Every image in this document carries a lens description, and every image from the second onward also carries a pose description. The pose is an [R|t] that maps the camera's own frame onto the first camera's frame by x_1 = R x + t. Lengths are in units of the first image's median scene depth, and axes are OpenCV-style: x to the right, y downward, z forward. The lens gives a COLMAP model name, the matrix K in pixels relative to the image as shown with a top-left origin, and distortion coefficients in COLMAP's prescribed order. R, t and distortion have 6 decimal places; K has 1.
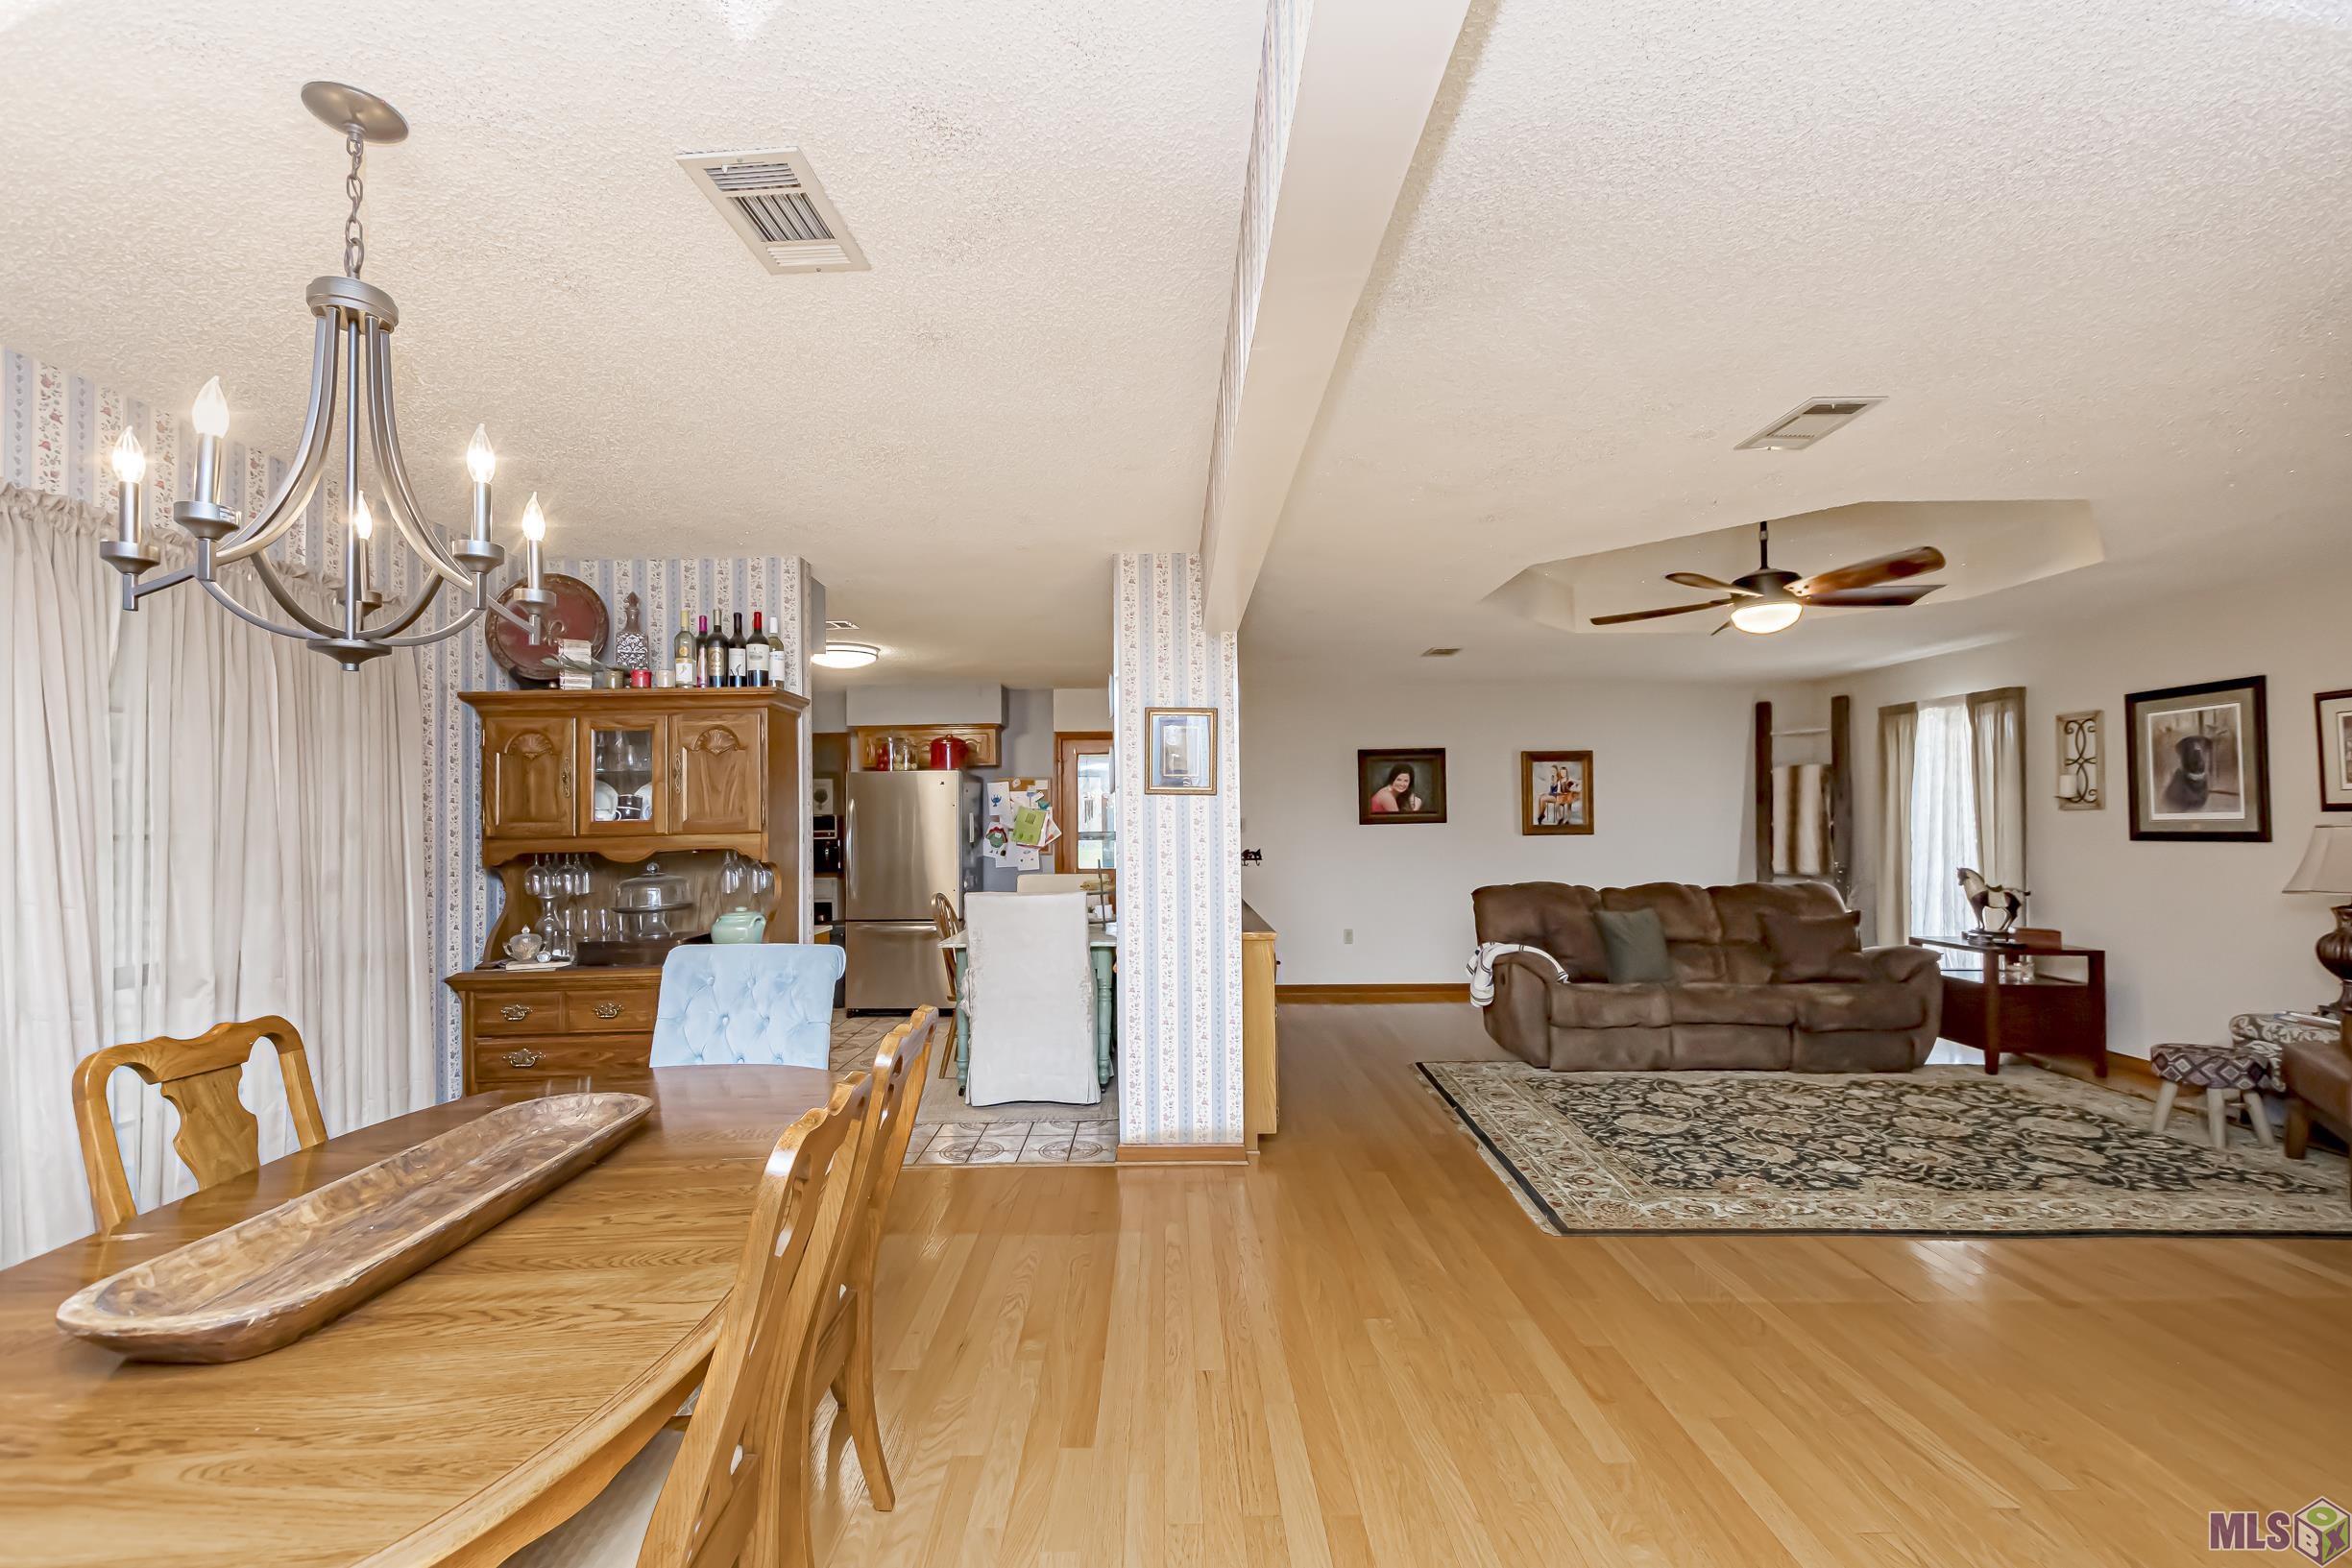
lens RADIAL K [[1021.0, 0, 1165.1], [0, 1021.0, 807.2], [0, 0, 1]] dist [0.004289, -0.002620]
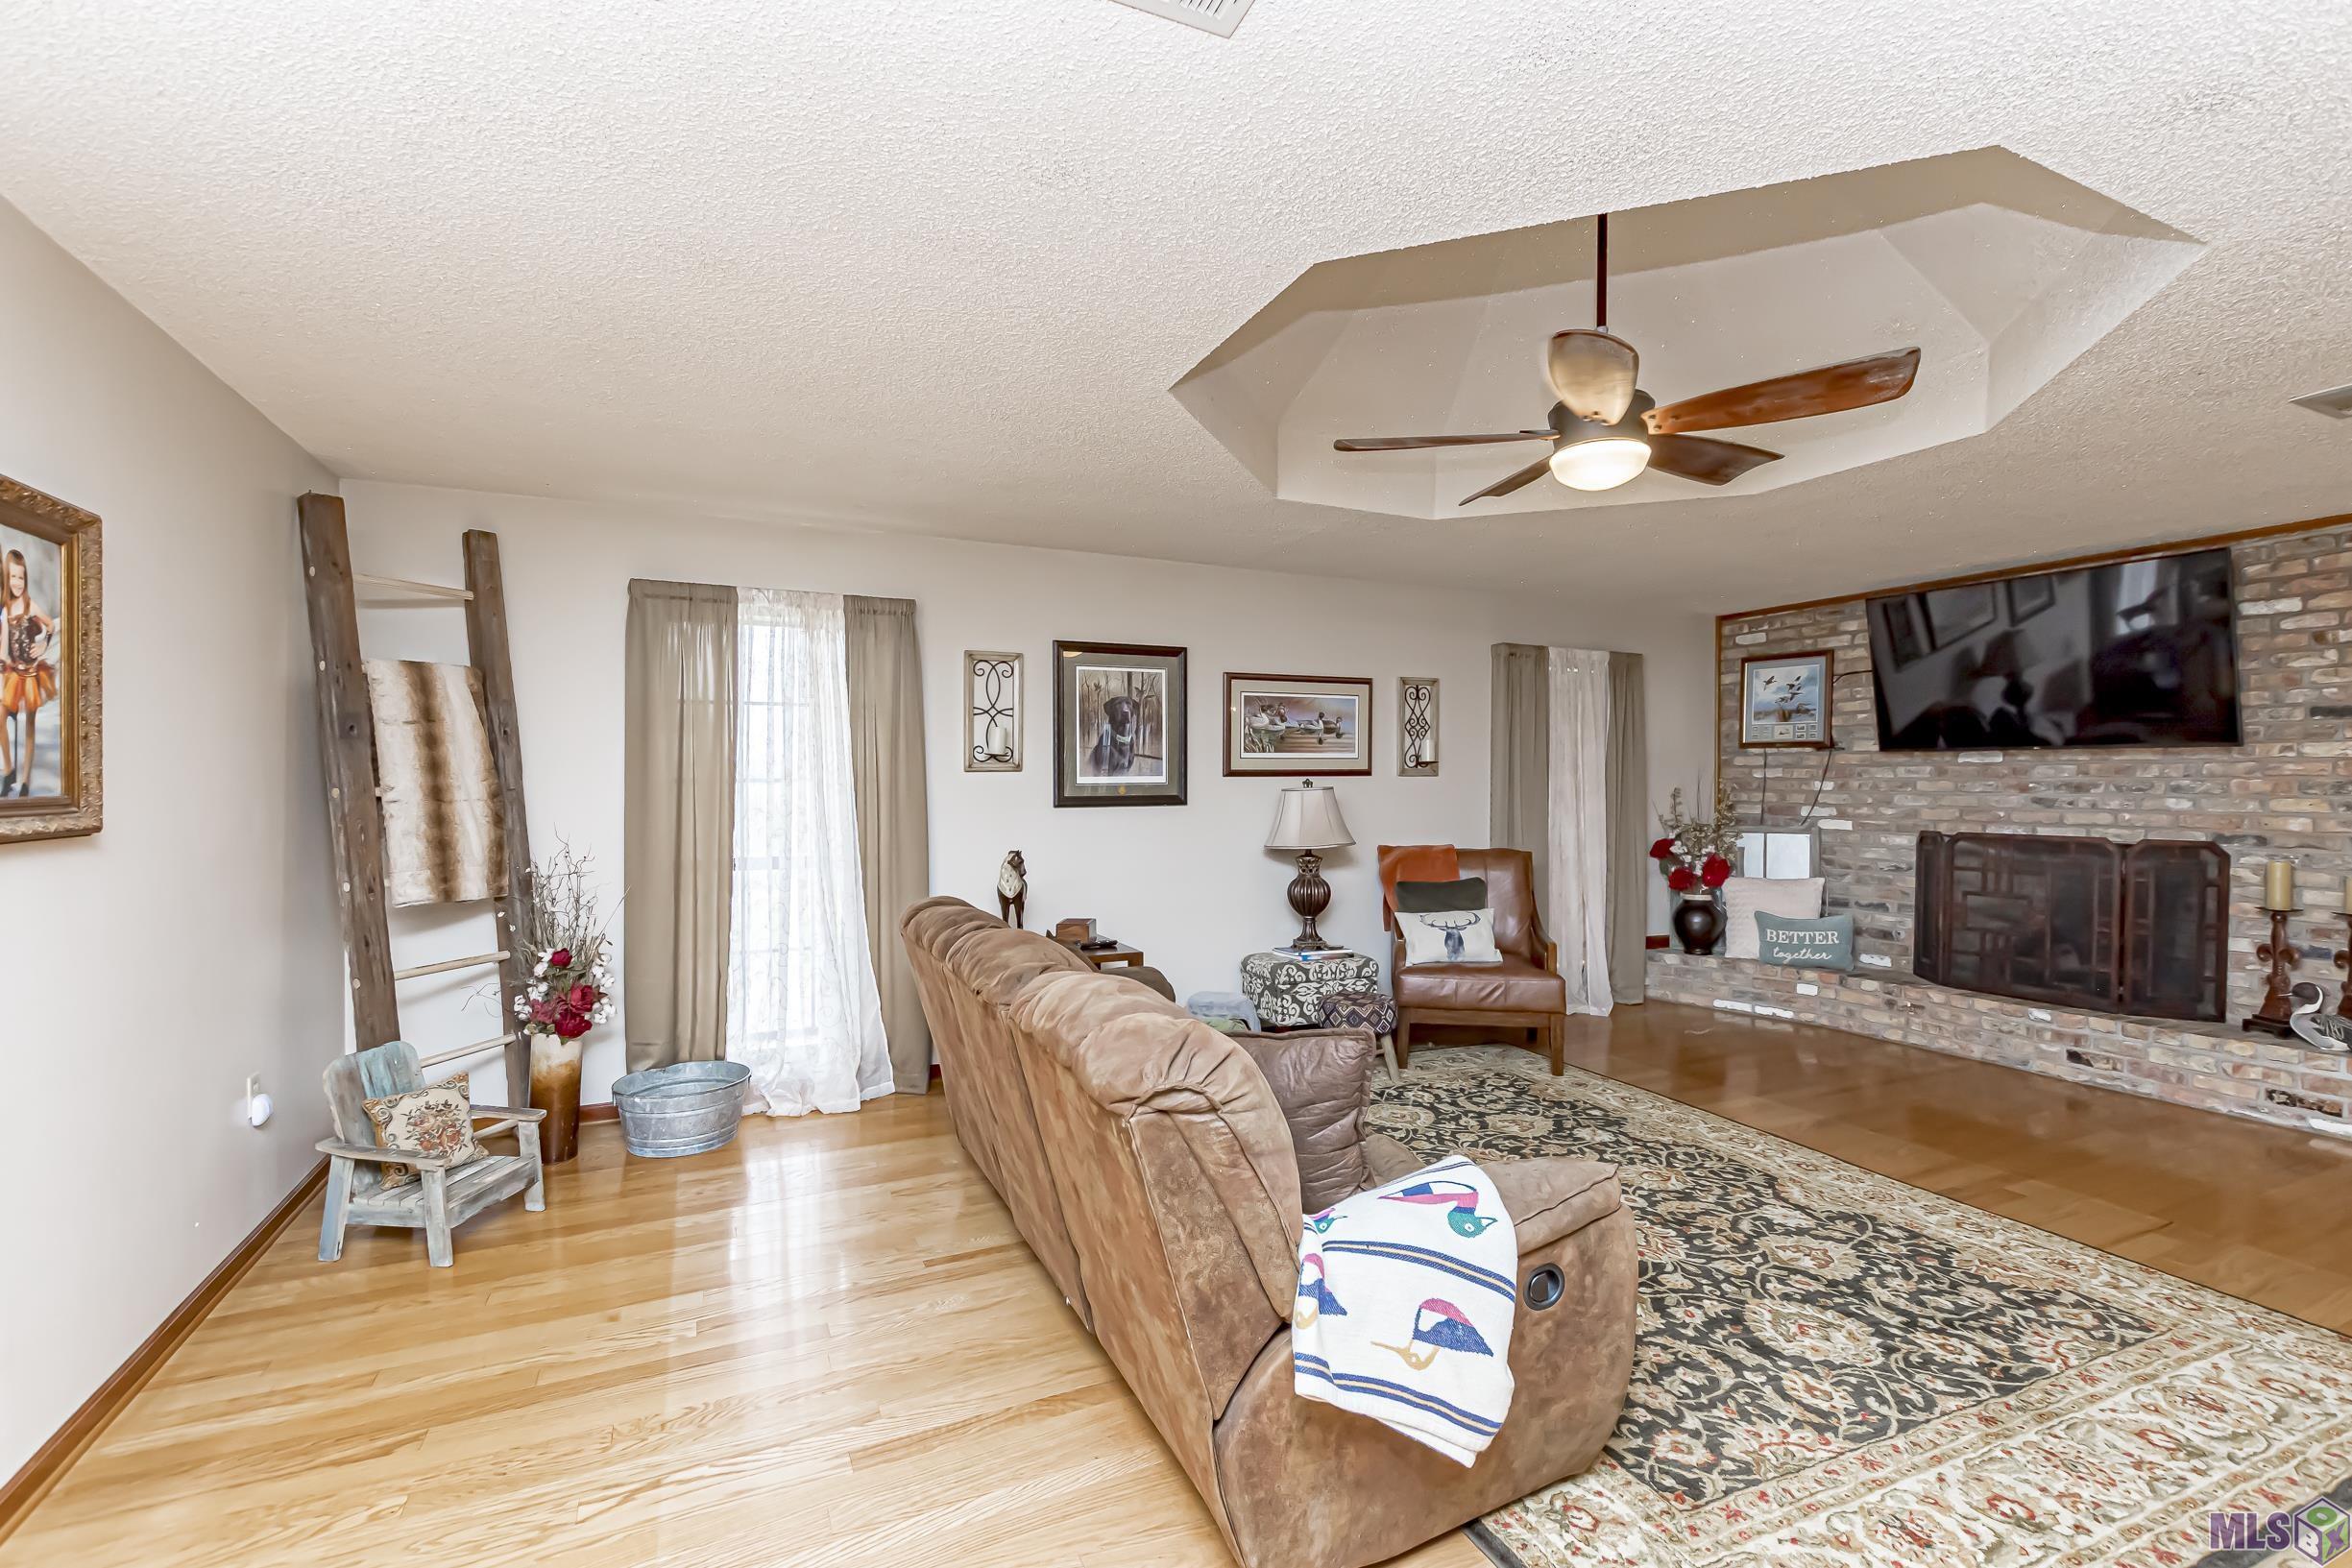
lens RADIAL K [[1021.0, 0, 1192.3], [0, 1021.0, 790.5], [0, 0, 1]] dist [0.004289, -0.002620]
pose [[-0.424864, -0.003958, 0.905248, 0.112642], [-0.011942, 0.999928, -0.001233, 0.021022], [-0.905178, -0.011335, -0.424881, 1.461408]]
